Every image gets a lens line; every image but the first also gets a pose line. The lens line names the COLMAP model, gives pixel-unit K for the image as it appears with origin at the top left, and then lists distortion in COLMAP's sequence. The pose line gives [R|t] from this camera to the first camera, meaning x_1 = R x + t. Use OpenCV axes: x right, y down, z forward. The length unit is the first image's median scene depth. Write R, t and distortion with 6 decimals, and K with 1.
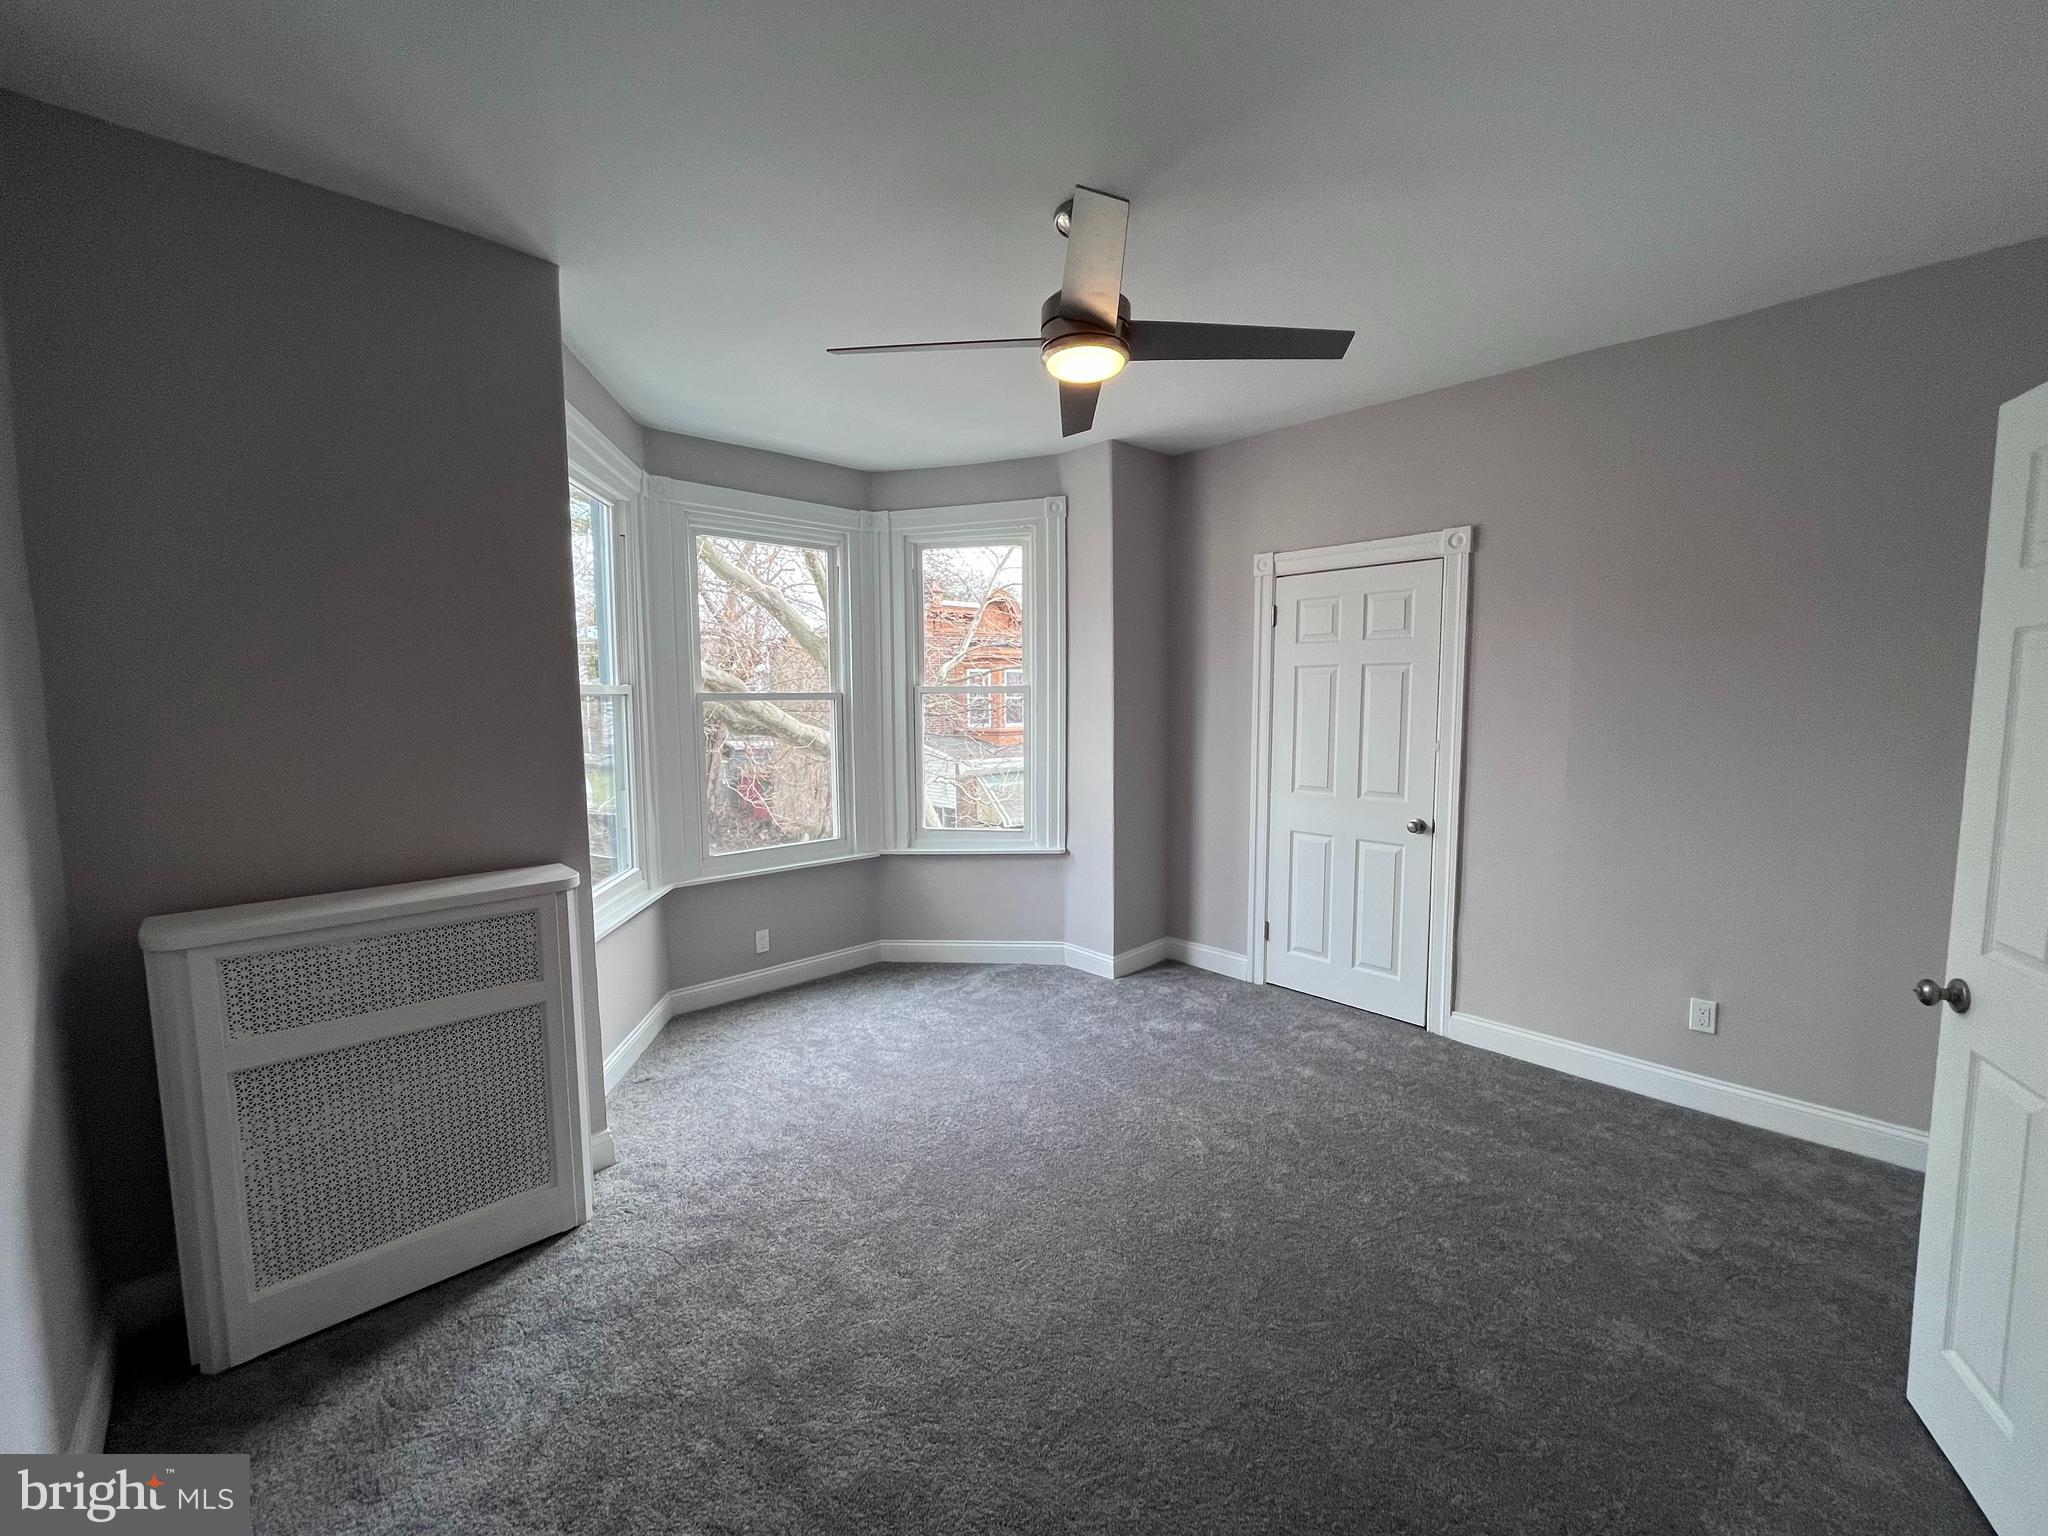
lens RADIAL K [[832.9, 0, 1012.5], [0, 832.9, 765.9], [0, 0, 1]] dist [-0.003819, 0.000200]
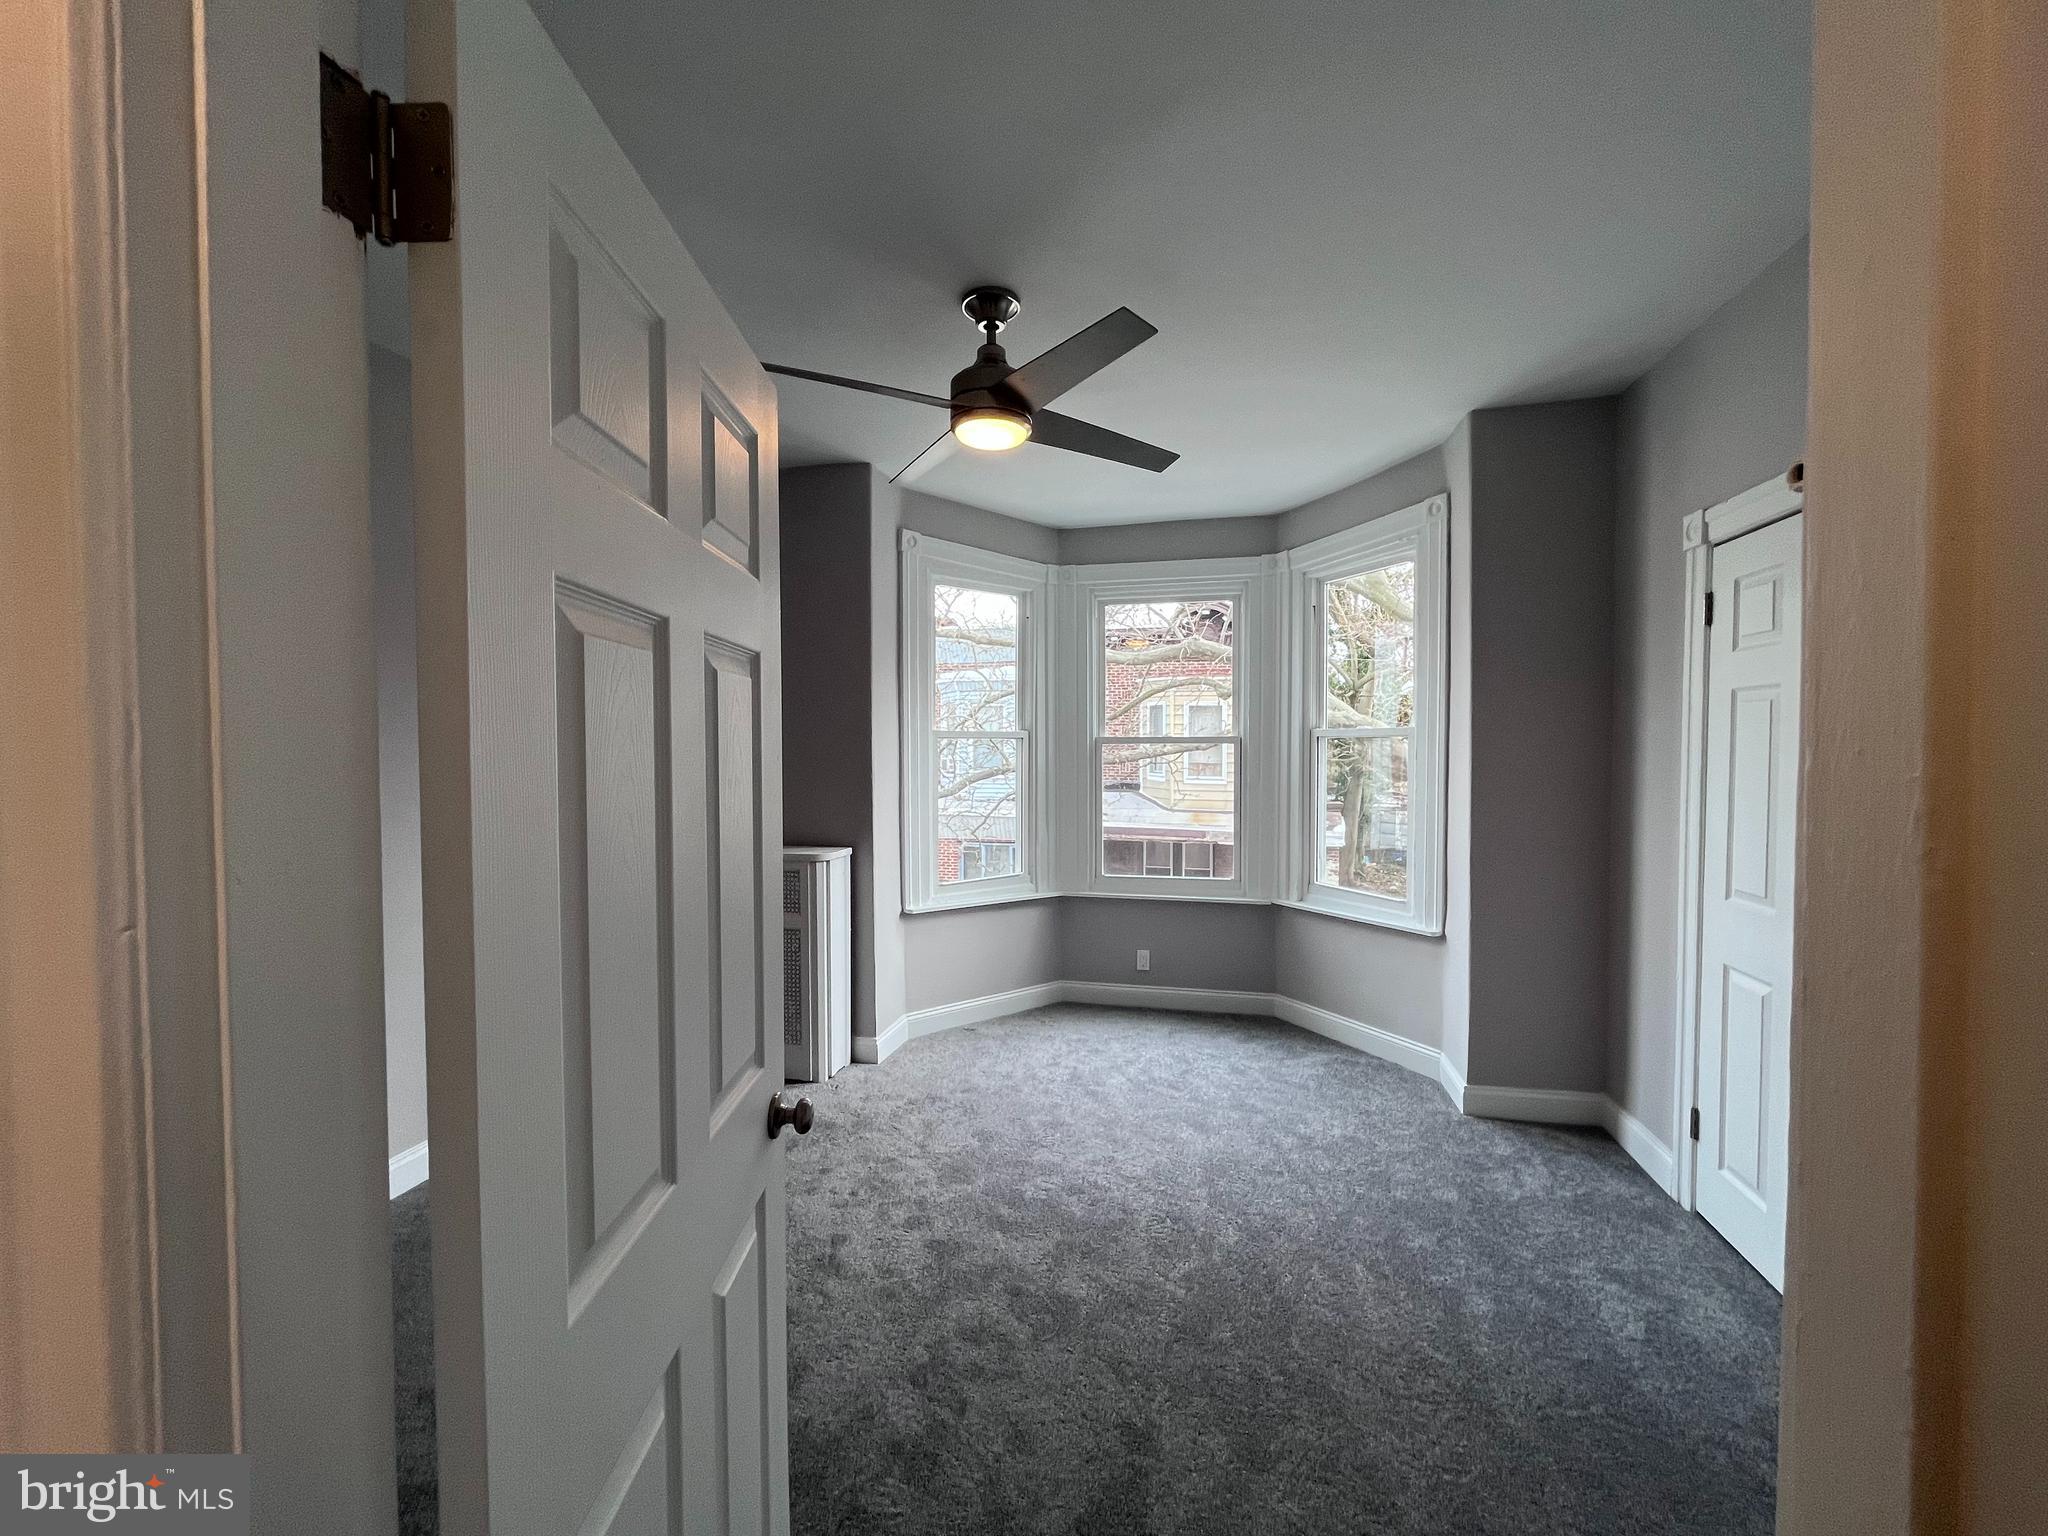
lens RADIAL K [[832.9, 0, 1019.0], [0, 832.9, 767.1], [0, 0, 1]] dist [-0.003819, 0.000200]
pose [[0.548937, 0.025302, -0.835481, 0.505191], [-0.070727, 0.997363, -0.016266, -0.015662], [0.832866, 0.068020, 0.549279, 0.224898]]
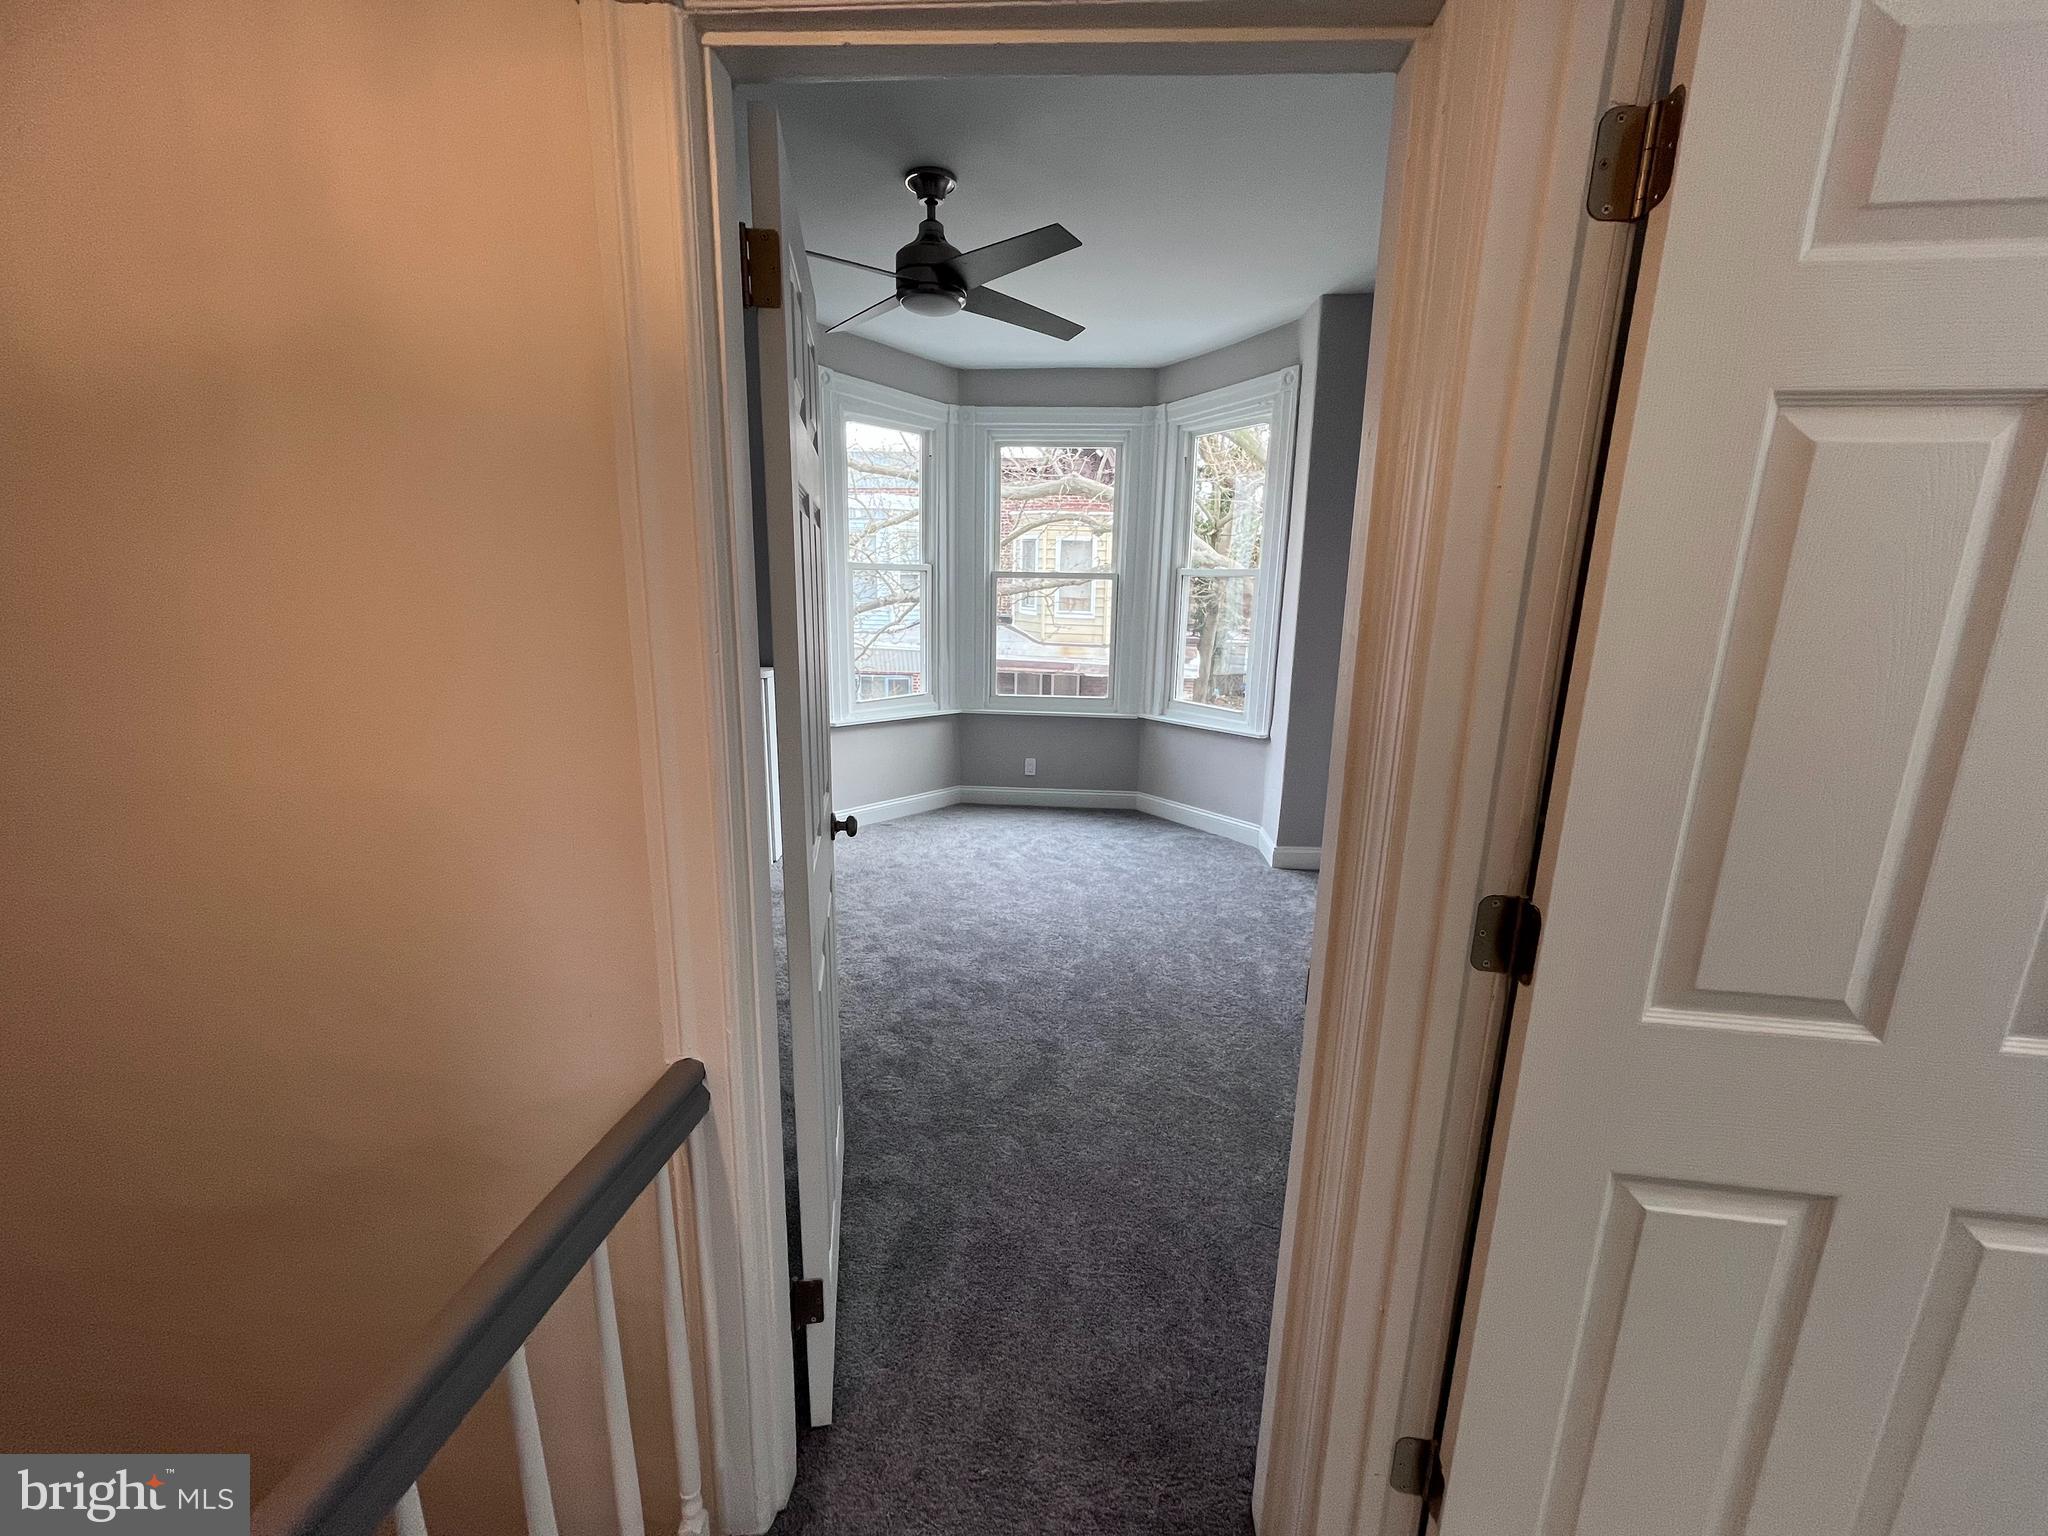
lens RADIAL K [[832.9, 0, 1023.6], [0, 832.9, 768.8], [0, 0, 1]] dist [-0.003819, 0.000200]
pose [[0.677800, 0.180040, -0.712862, 0.595440], [-0.083219, 0.982111, 0.168916, -0.005839], [0.730521, -0.055168, 0.680658, 0.098823]]
